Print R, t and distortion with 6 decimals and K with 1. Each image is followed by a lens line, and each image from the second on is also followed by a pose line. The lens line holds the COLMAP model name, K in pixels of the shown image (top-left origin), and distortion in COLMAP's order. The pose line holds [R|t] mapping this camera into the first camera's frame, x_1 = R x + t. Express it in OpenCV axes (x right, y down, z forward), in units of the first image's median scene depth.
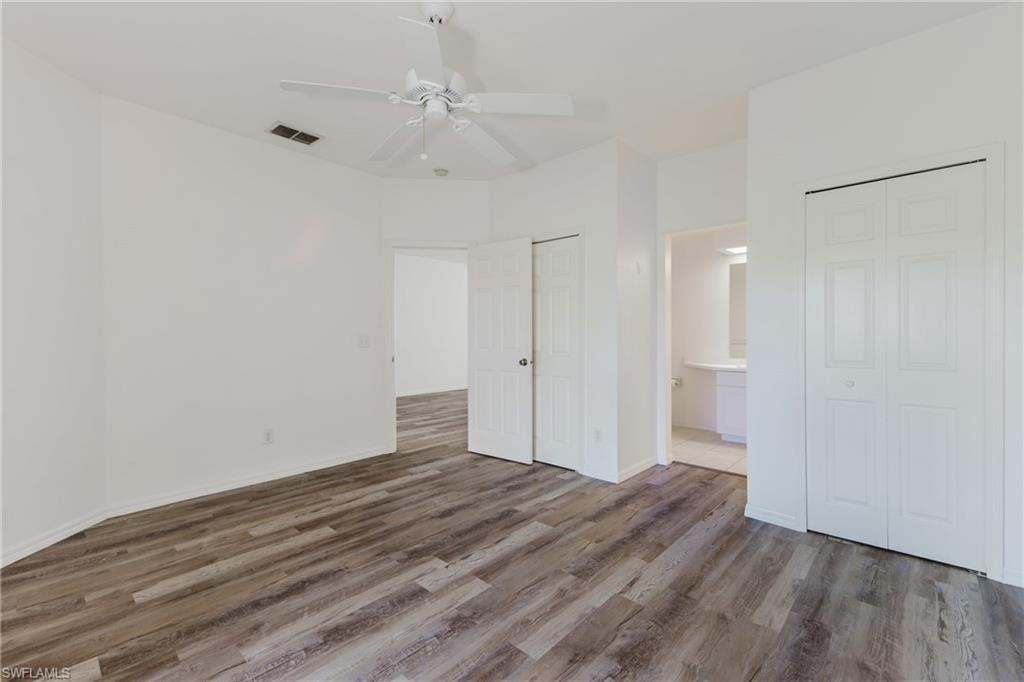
lens RADIAL K [[439.8, 0, 514.1], [0, 439.8, 336.5], [0, 0, 1]] dist [0.009520, -0.000024]
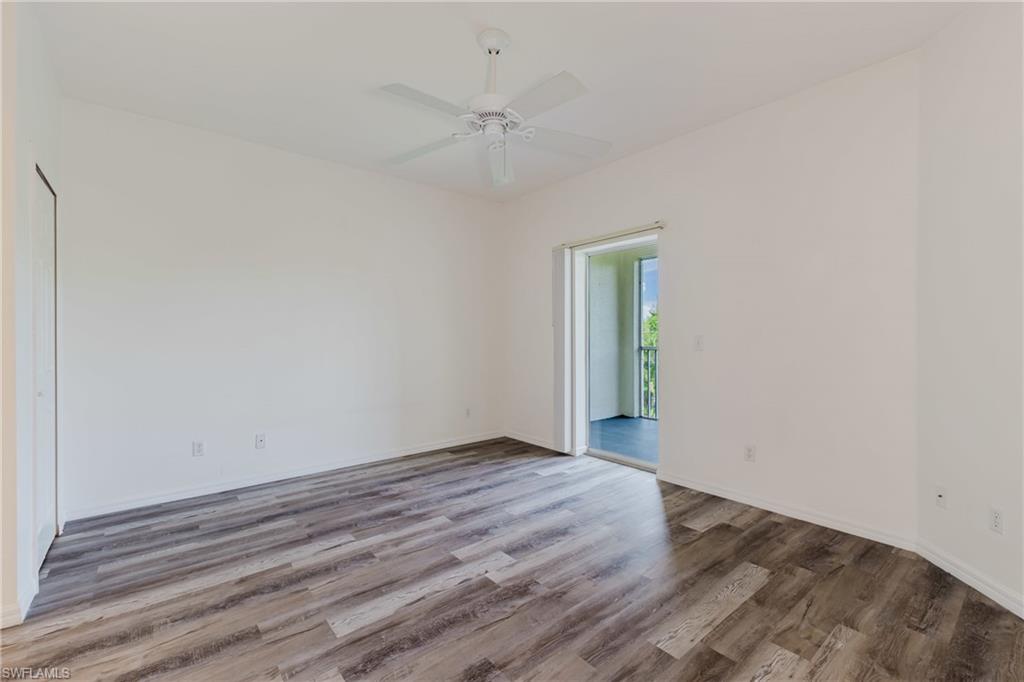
lens RADIAL K [[439.8, 0, 514.1], [0, 439.8, 336.5], [0, 0, 1]] dist [0.009520, -0.000024]
pose [[-0.990289, 0.007942, 0.138796, -0.347210], [0.008387, 0.999961, 0.002616, -0.005139], [-0.138770, 0.003755, -0.990317, 1.926432]]
